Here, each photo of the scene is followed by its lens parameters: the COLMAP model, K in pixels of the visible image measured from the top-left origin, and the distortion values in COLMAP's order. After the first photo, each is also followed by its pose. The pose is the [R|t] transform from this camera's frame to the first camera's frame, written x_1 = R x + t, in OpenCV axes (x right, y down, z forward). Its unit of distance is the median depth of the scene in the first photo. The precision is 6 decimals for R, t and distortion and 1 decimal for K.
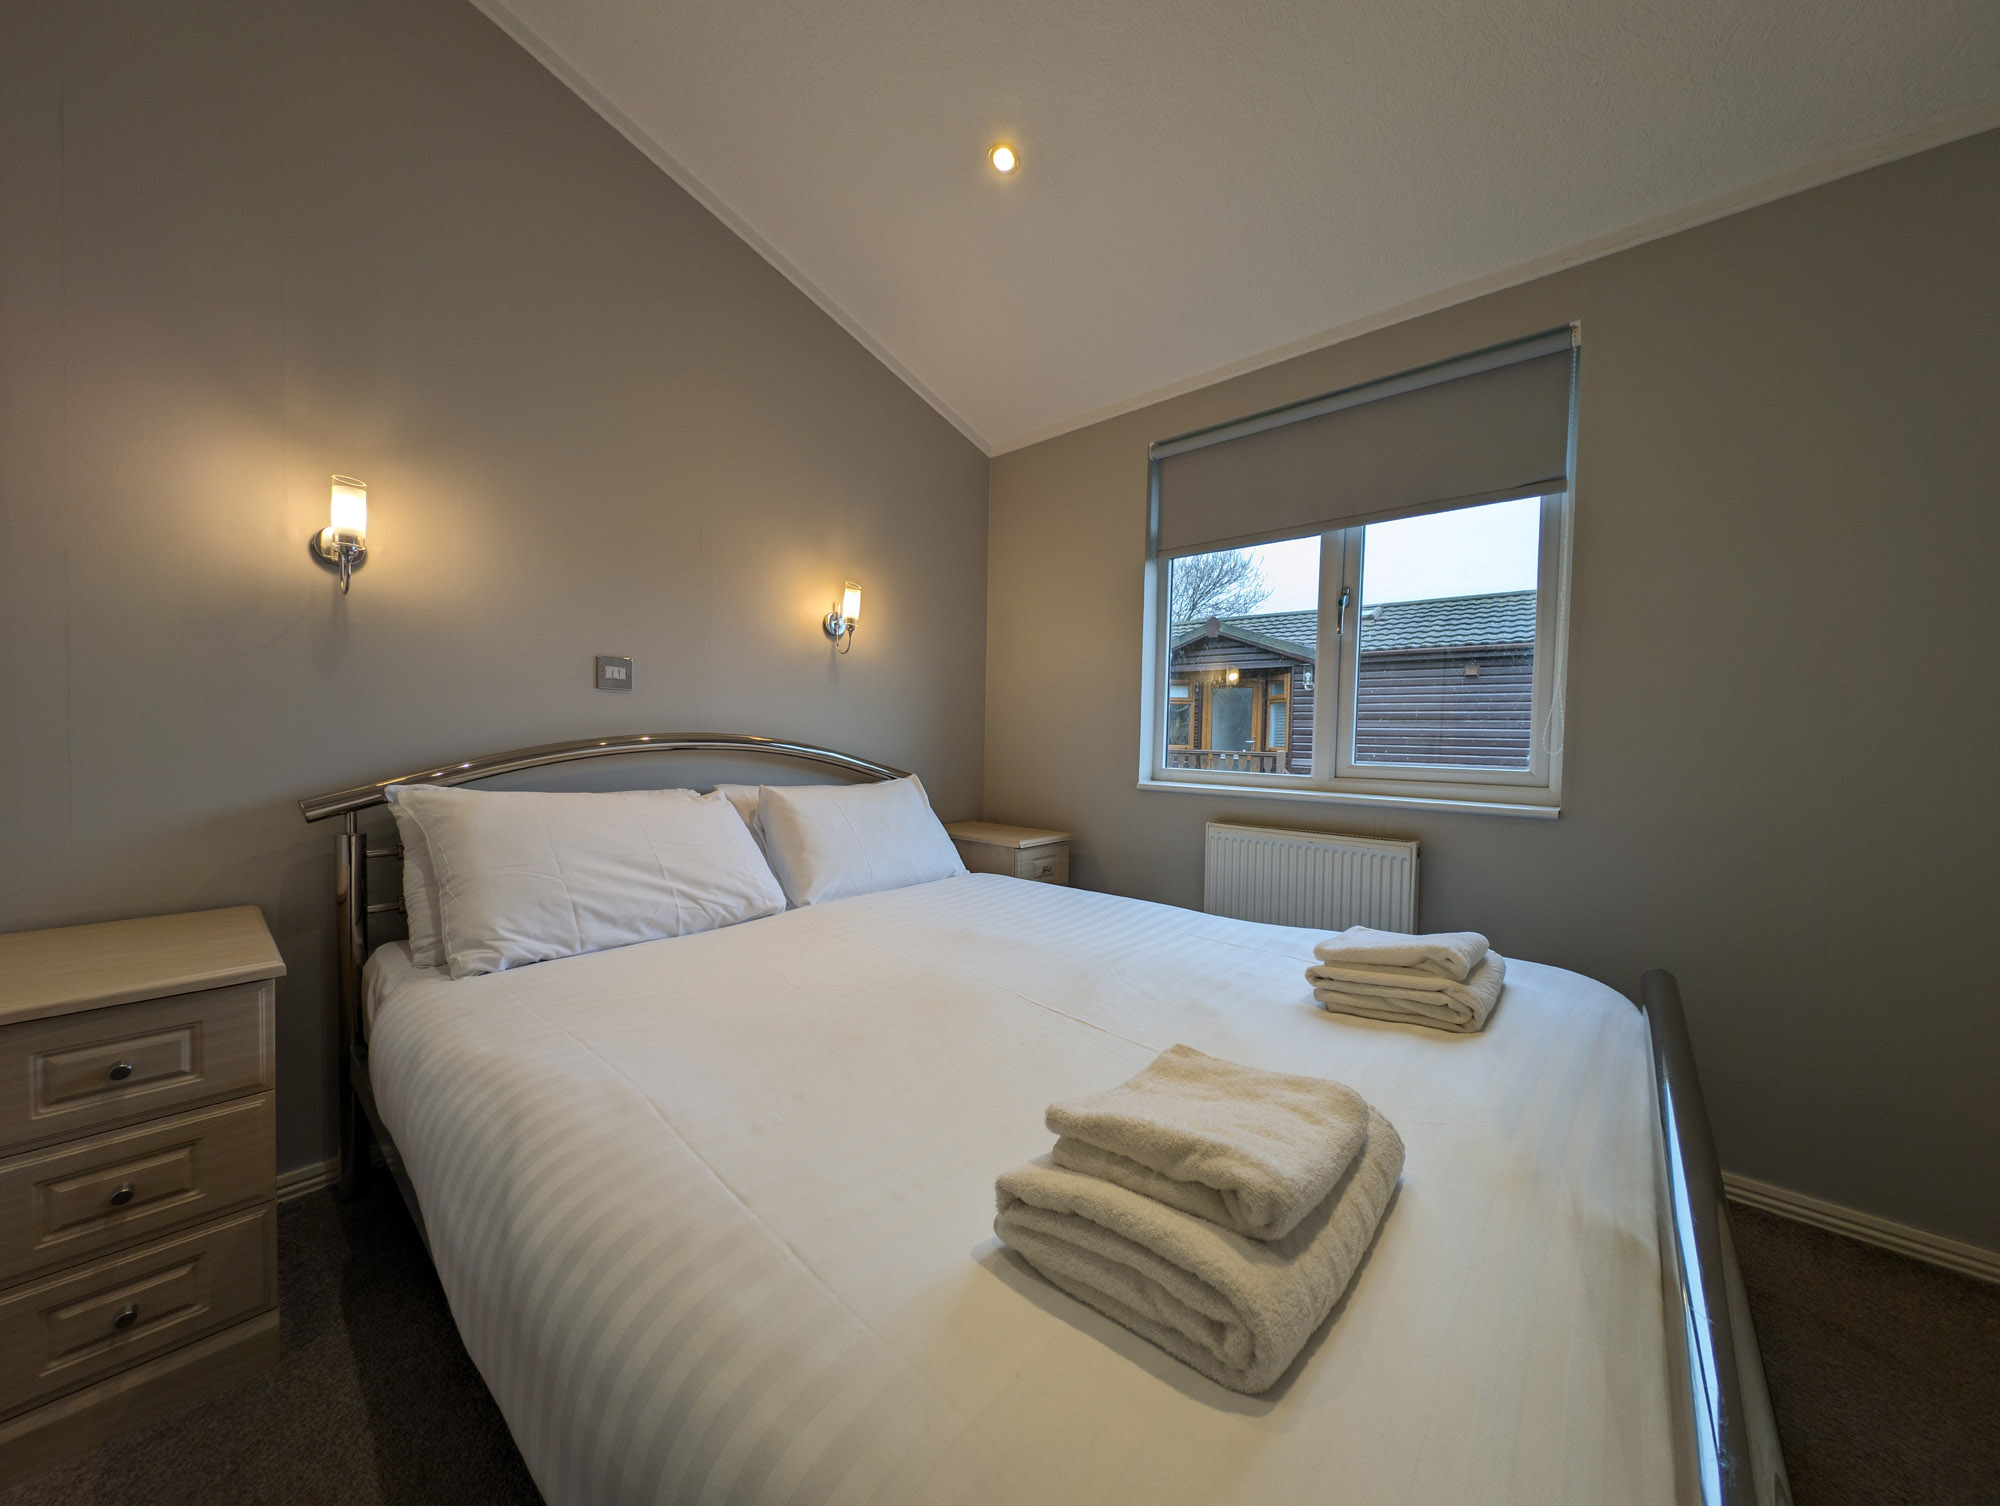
lens RADIAL K [[706.6, 0, 999.4], [0, 706.6, 755.9], [0, 0, 1]] dist [0.000704, -0.001946]
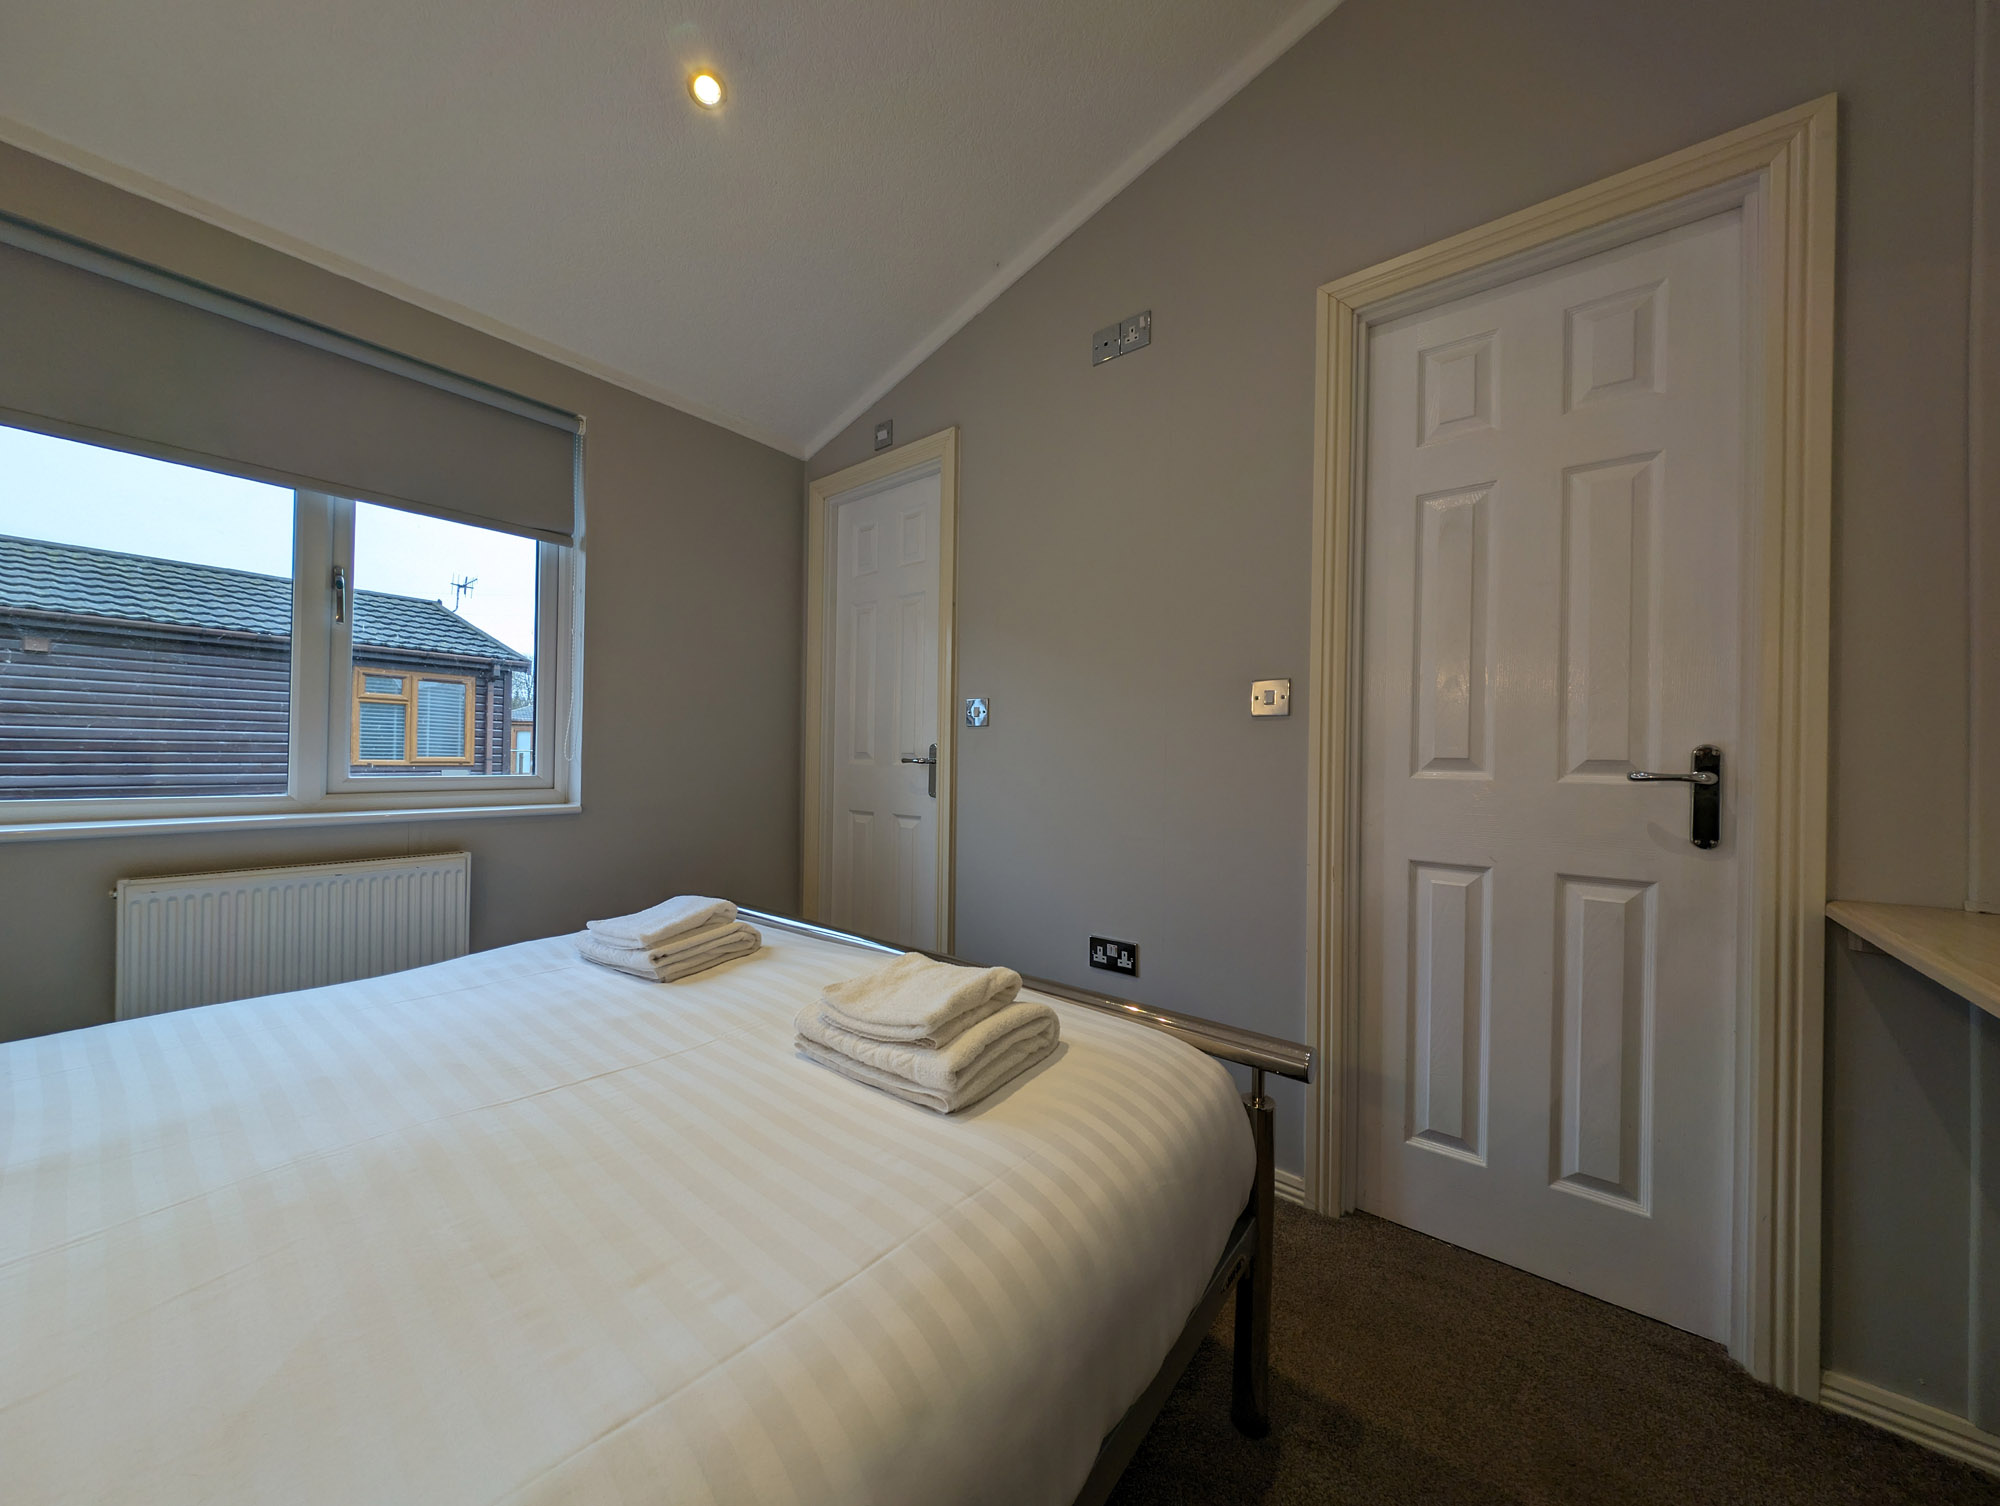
lens RADIAL K [[706.6, 0, 999.4], [0, 706.6, 755.9], [0, 0, 1]] dist [0.000704, -0.001946]
pose [[-0.049138, -0.018396, 0.998623, -0.483215], [0.018377, 0.999644, 0.019319, -0.020263], [-0.998623, 0.019301, -0.048782, 0.325918]]
